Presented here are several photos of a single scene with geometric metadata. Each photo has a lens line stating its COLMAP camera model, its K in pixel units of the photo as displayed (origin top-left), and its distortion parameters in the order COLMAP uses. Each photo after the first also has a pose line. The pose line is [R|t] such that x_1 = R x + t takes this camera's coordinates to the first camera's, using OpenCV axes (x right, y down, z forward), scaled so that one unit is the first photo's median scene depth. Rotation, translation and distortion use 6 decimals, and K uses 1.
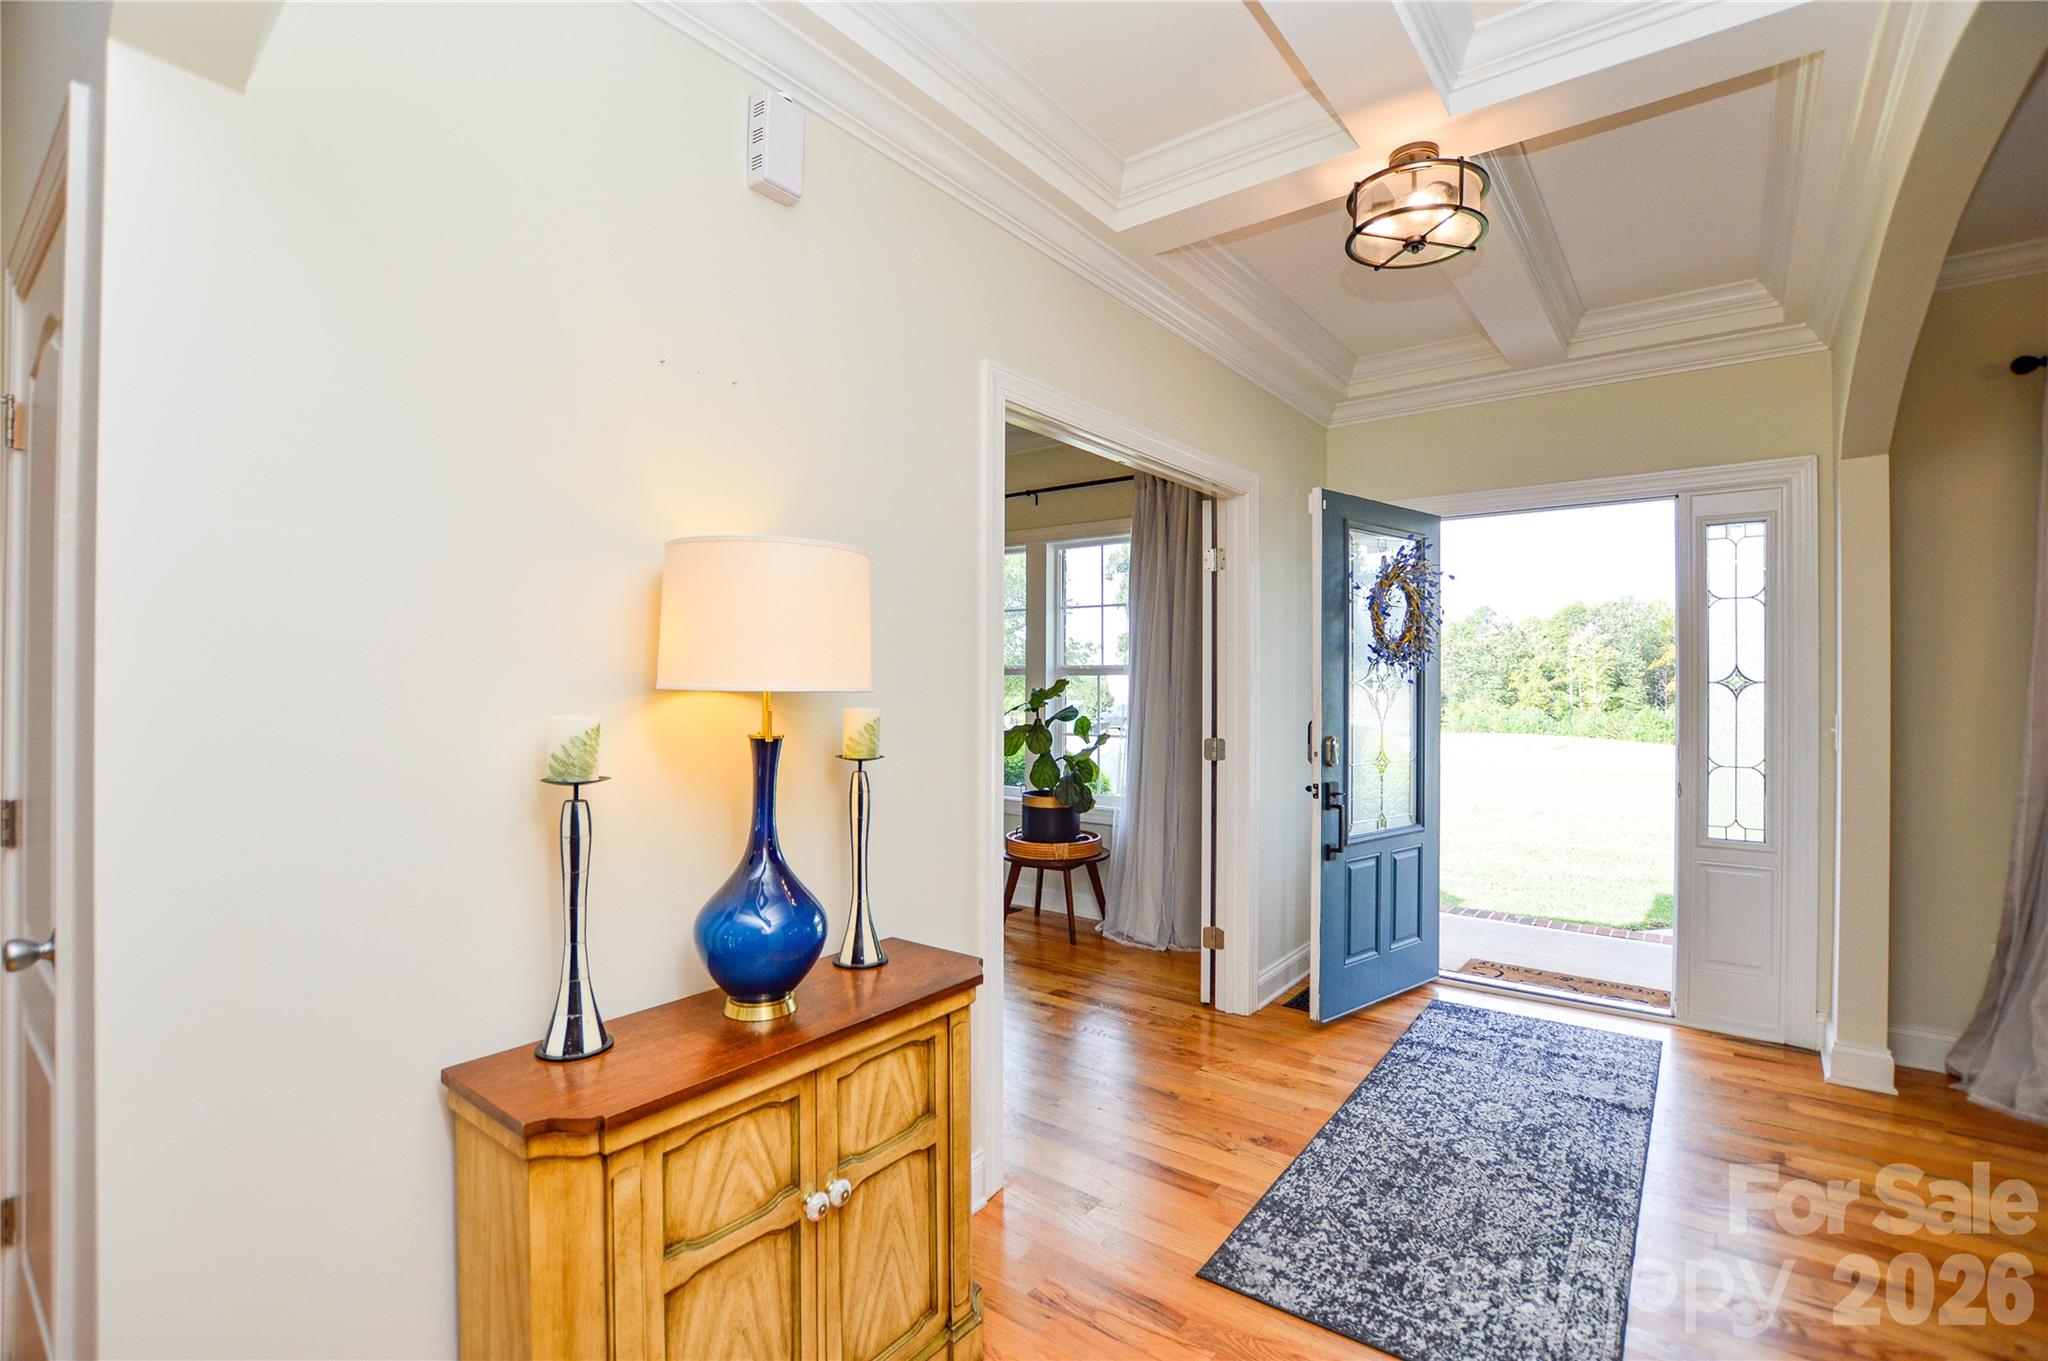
lens RADIAL K [[943.1, 0, 1003.2], [0, 943.1, 680.2], [0, 0, 1]] dist [-0.030125, 0.002769]
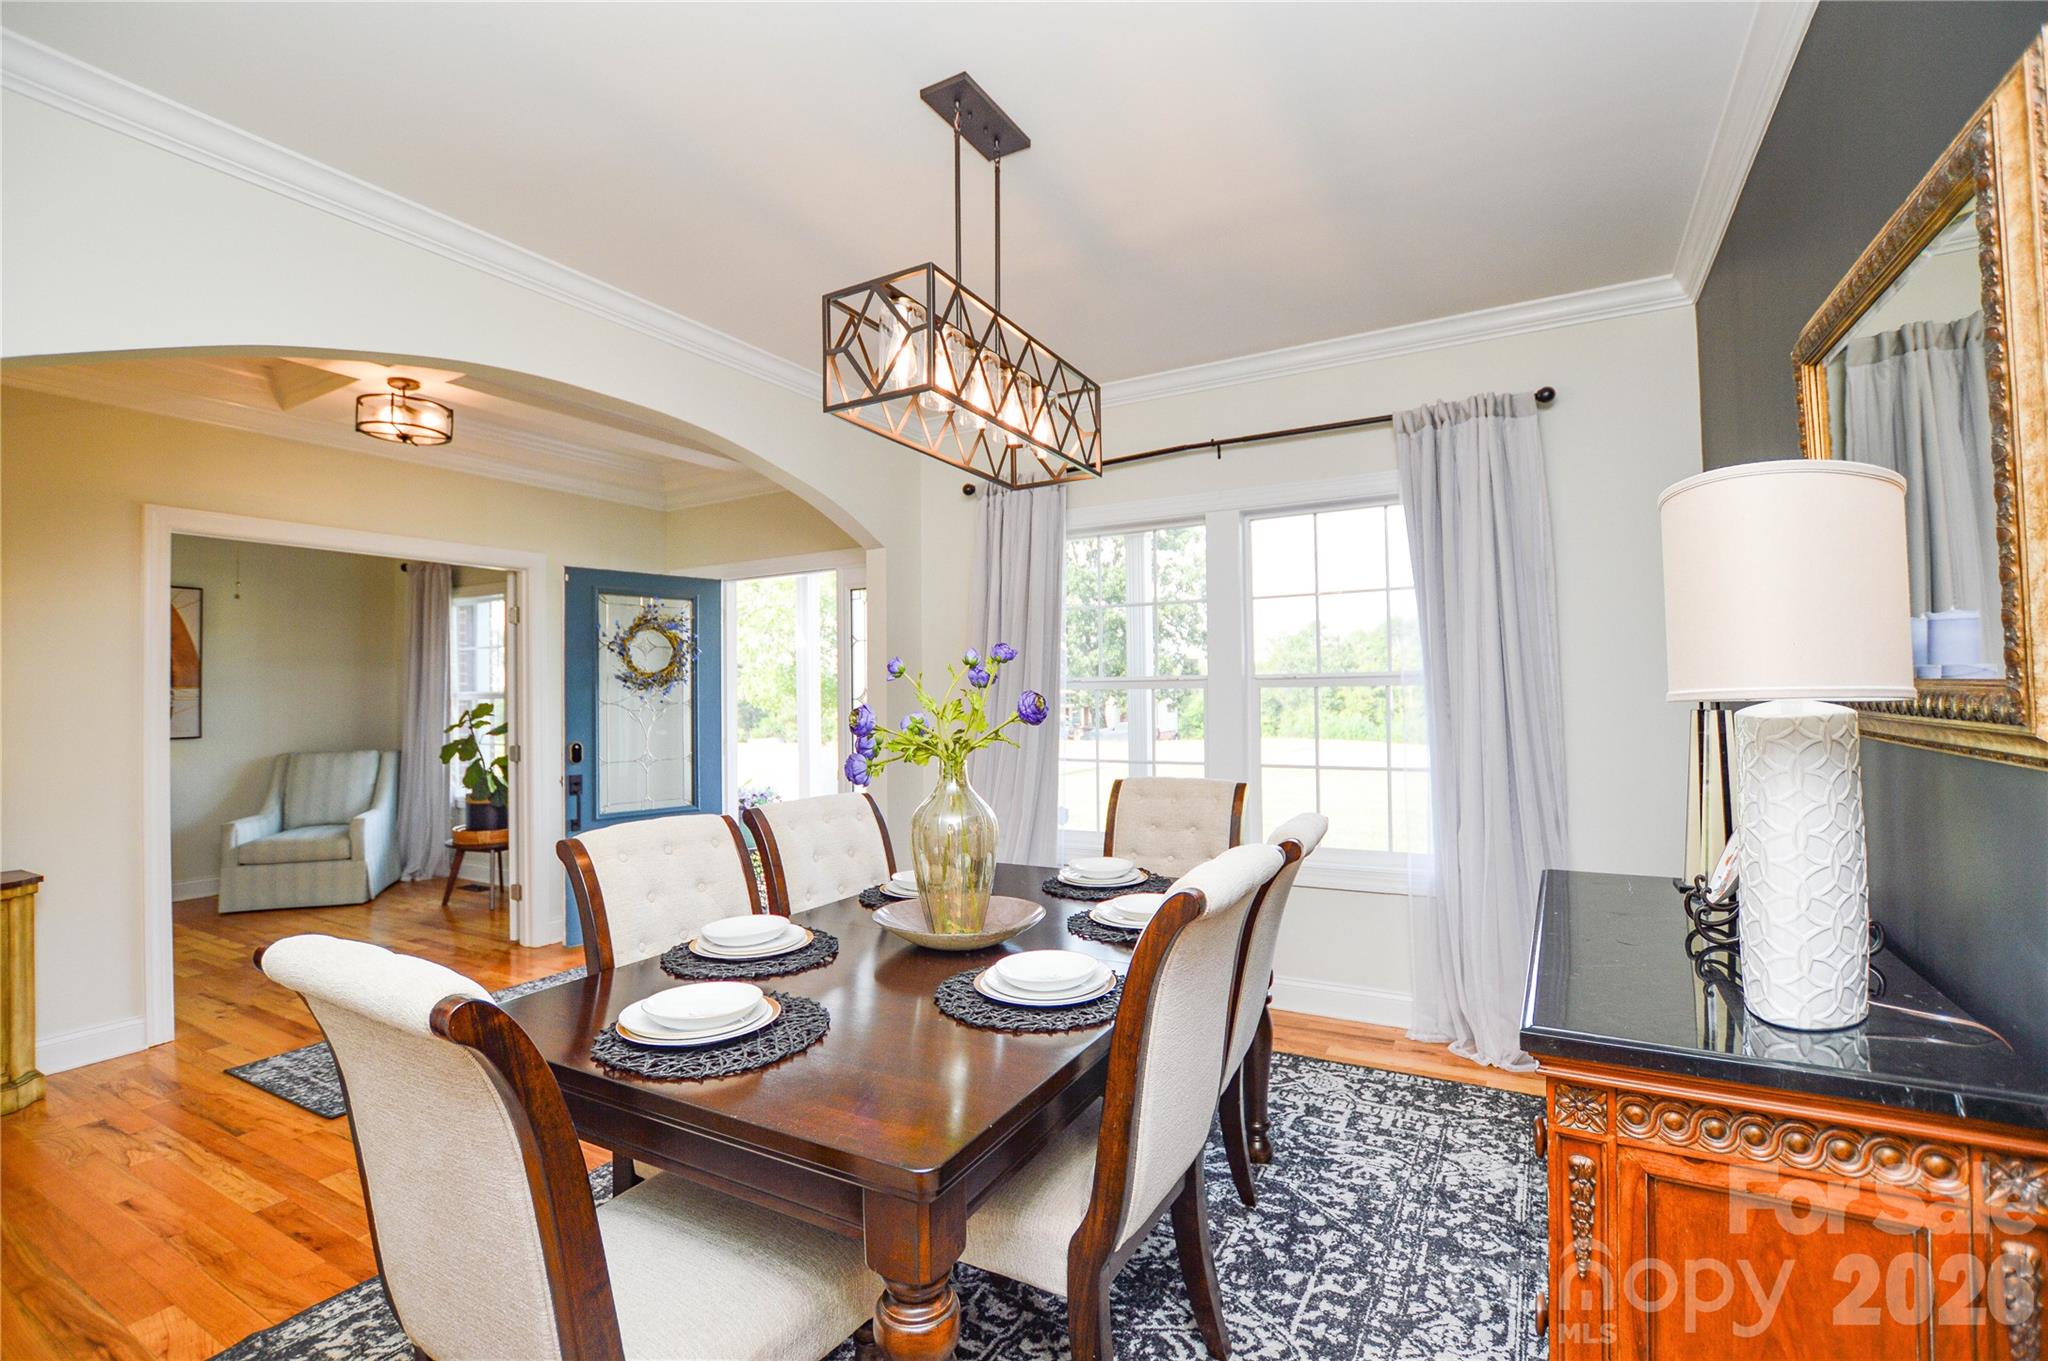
lens RADIAL K [[943.1, 0, 1026.3], [0, 943.1, 673.7], [0, 0, 1]] dist [-0.030125, 0.002769]
pose [[0.987928, -0.011662, 0.154475, 0.783866], [0.015084, 0.999666, -0.021001, -0.003304], [-0.154178, 0.023078, 0.987773, -0.479289]]
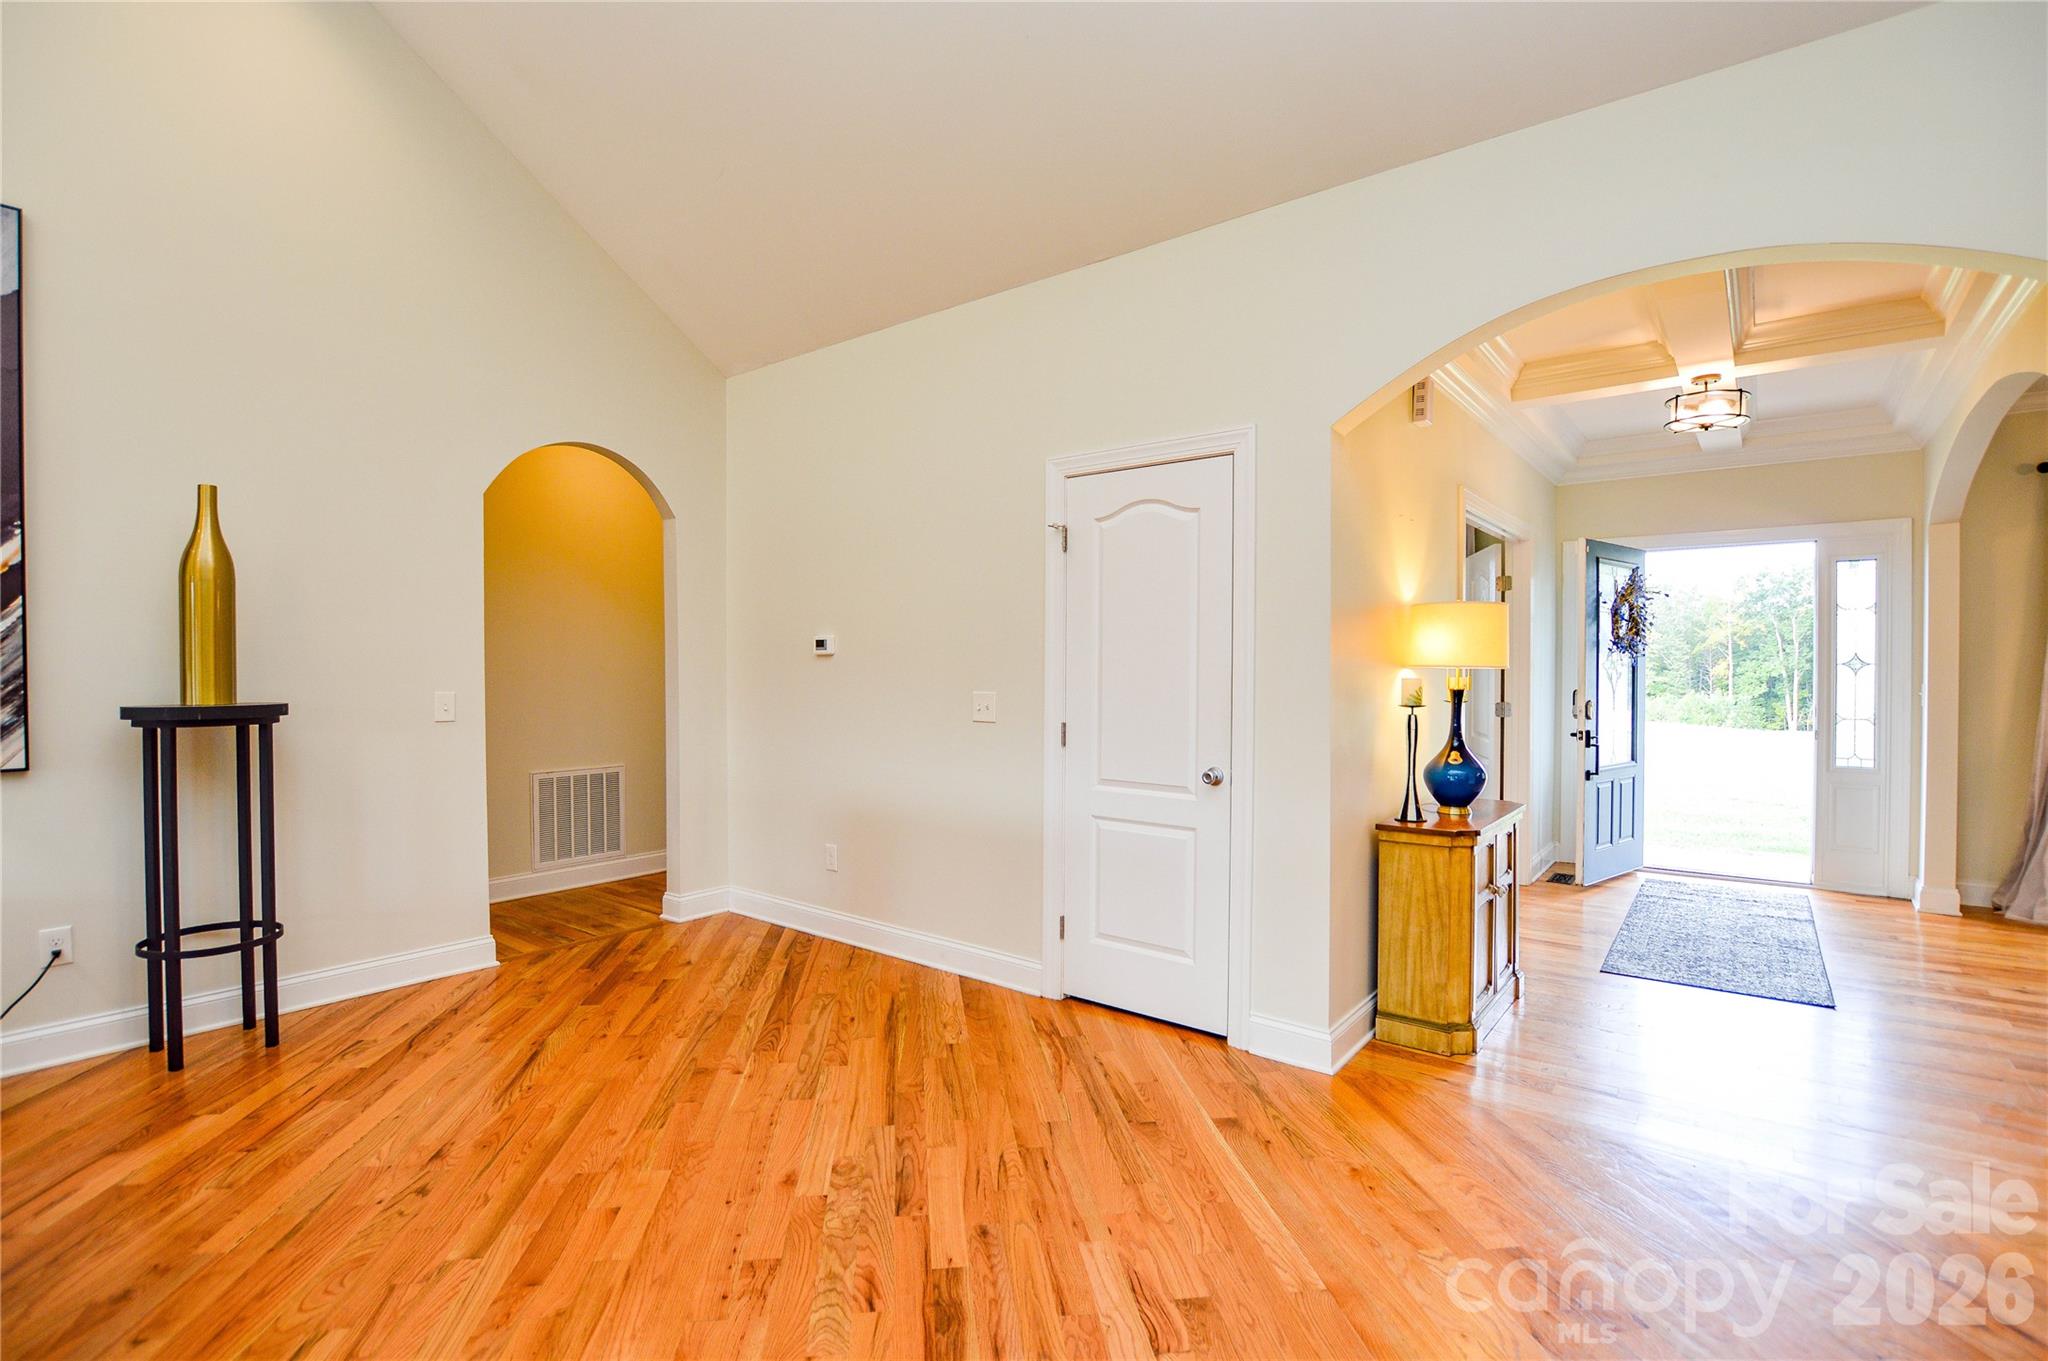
lens RADIAL K [[943.1, 0, 1033.6], [0, 943.1, 681.2], [0, 0, 1]] dist [-0.030125, 0.002769]
pose [[0.999871, -0.002651, -0.015859, -0.538103], [0.002888, 0.999884, 0.014973, 0.003708], [0.015818, -0.015017, 0.999762, -0.540398]]
